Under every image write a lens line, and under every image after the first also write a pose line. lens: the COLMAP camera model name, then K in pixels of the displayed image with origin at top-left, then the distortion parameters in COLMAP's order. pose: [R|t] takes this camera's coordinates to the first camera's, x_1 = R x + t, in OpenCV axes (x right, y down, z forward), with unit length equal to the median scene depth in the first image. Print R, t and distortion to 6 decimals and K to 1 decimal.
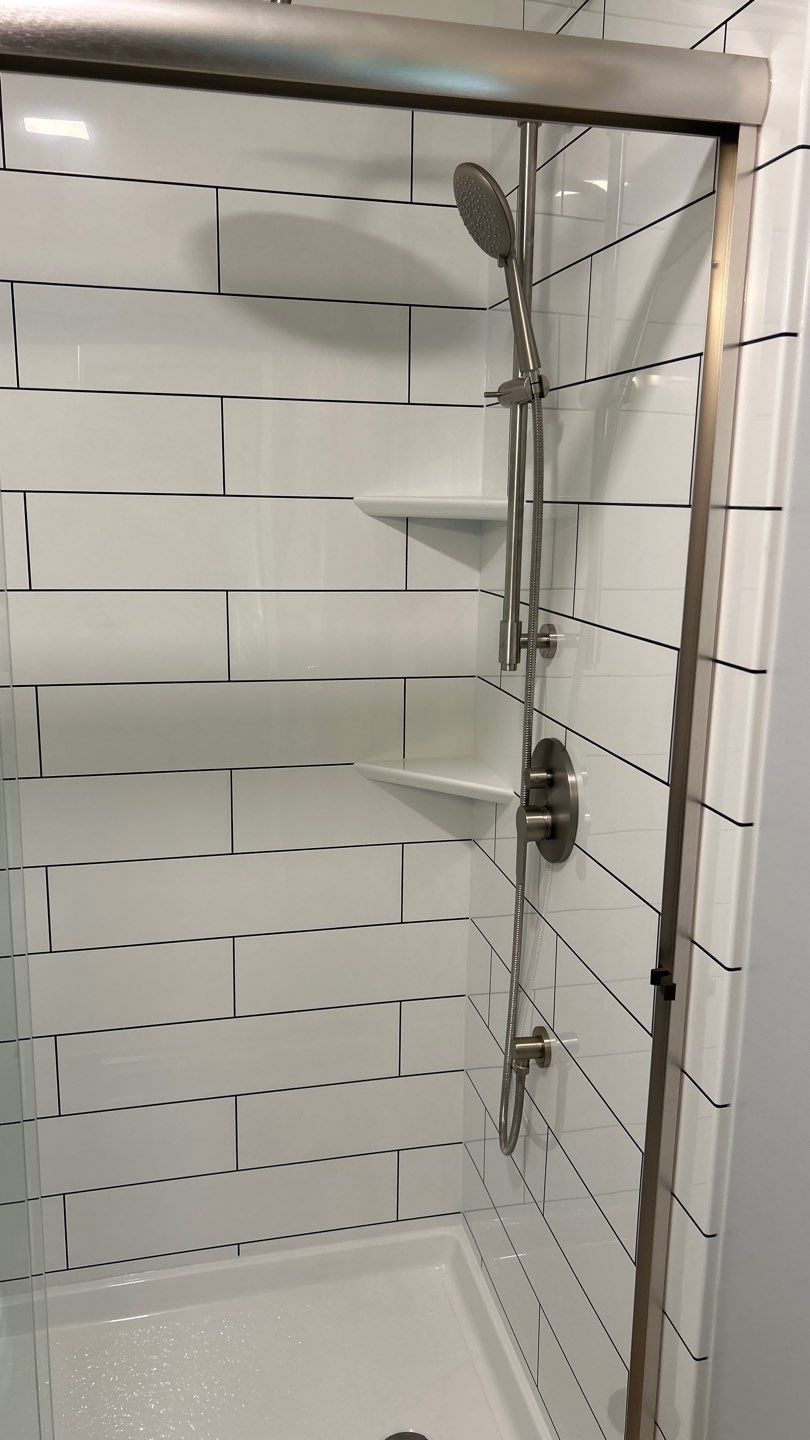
lens RADIAL K [[1077.6, 0, 408.8], [0, 1077.6, 723.2], [0, 0, 1]] dist [0.061858, -0.076899]
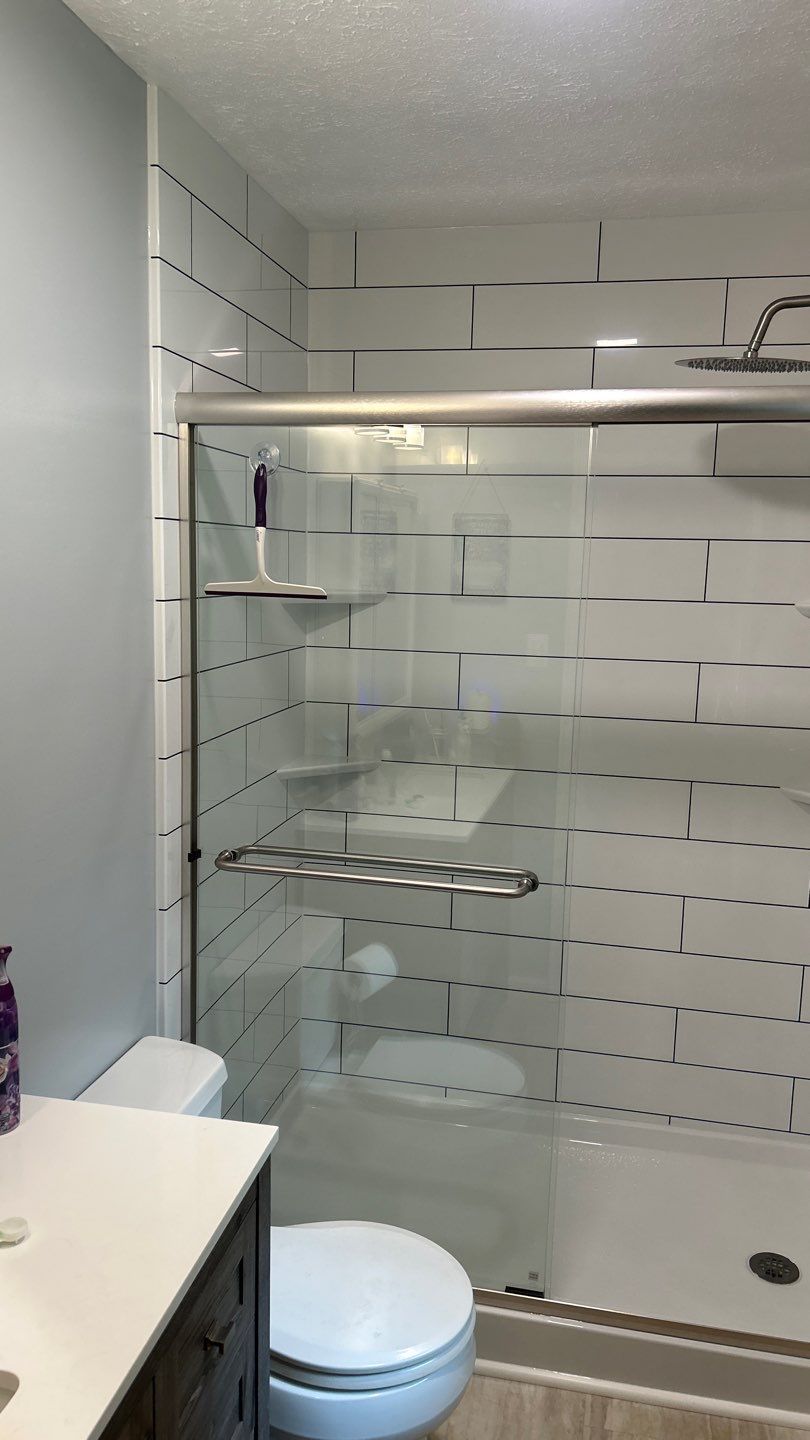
lens RADIAL K [[1077.6, 0, 401.1], [0, 1077.6, 727.8], [0, 0, 1]] dist [0.061858, -0.076899]
pose [[0.897700, 0.076849, -0.433853, 0.126195], [-0.103630, 0.993875, -0.038379, 0.072855], [0.428247, 0.079413, 0.900166, -0.562688]]
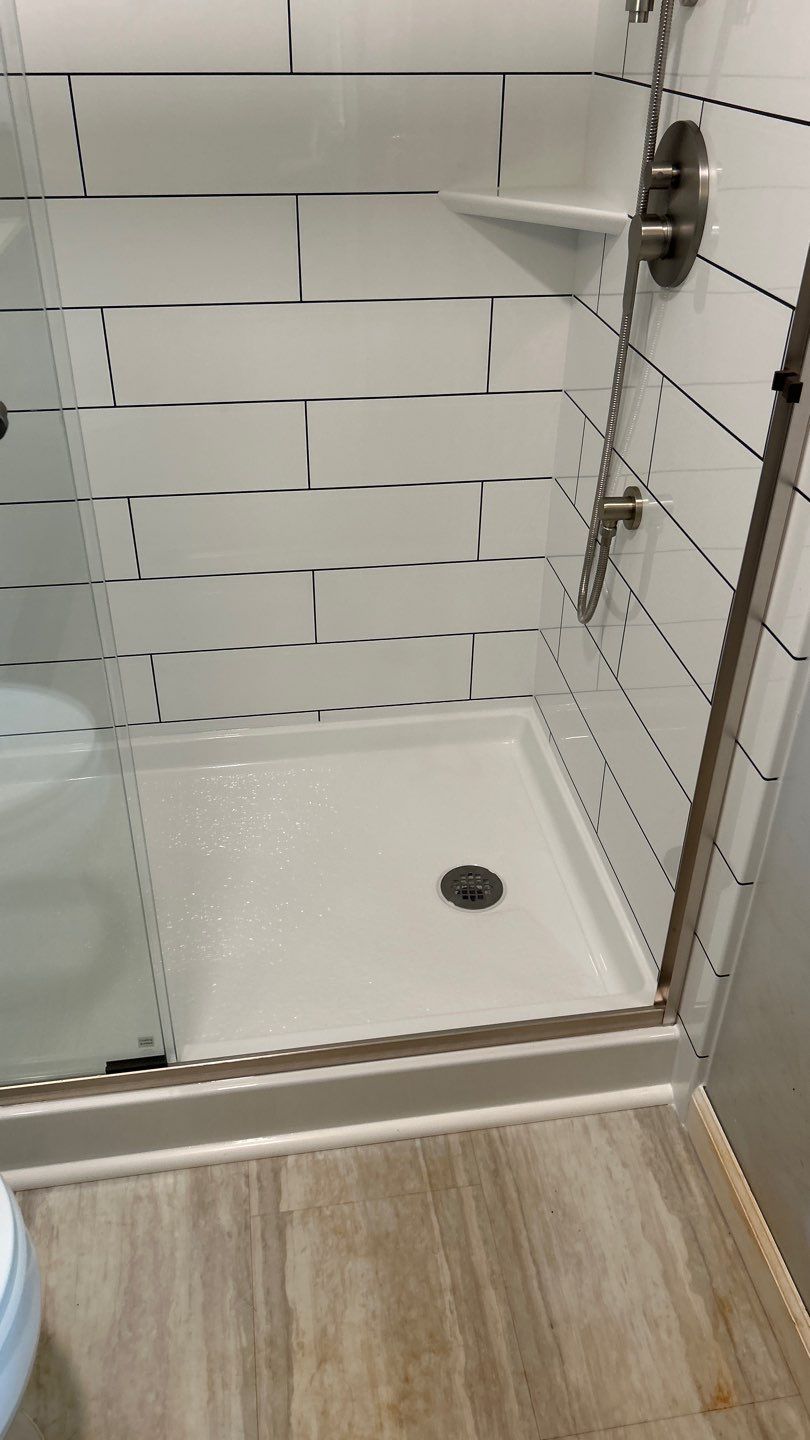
lens RADIAL K [[1077.6, 0, 397.6], [0, 1077.6, 713.7], [0, 0, 1]] dist [0.061858, -0.076899]
pose [[0.995696, 0.044705, -0.081185, 0.004880], [-0.011861, 0.930235, 0.366773, 0.116488], [0.091918, -0.364231, 0.926761, 0.051341]]
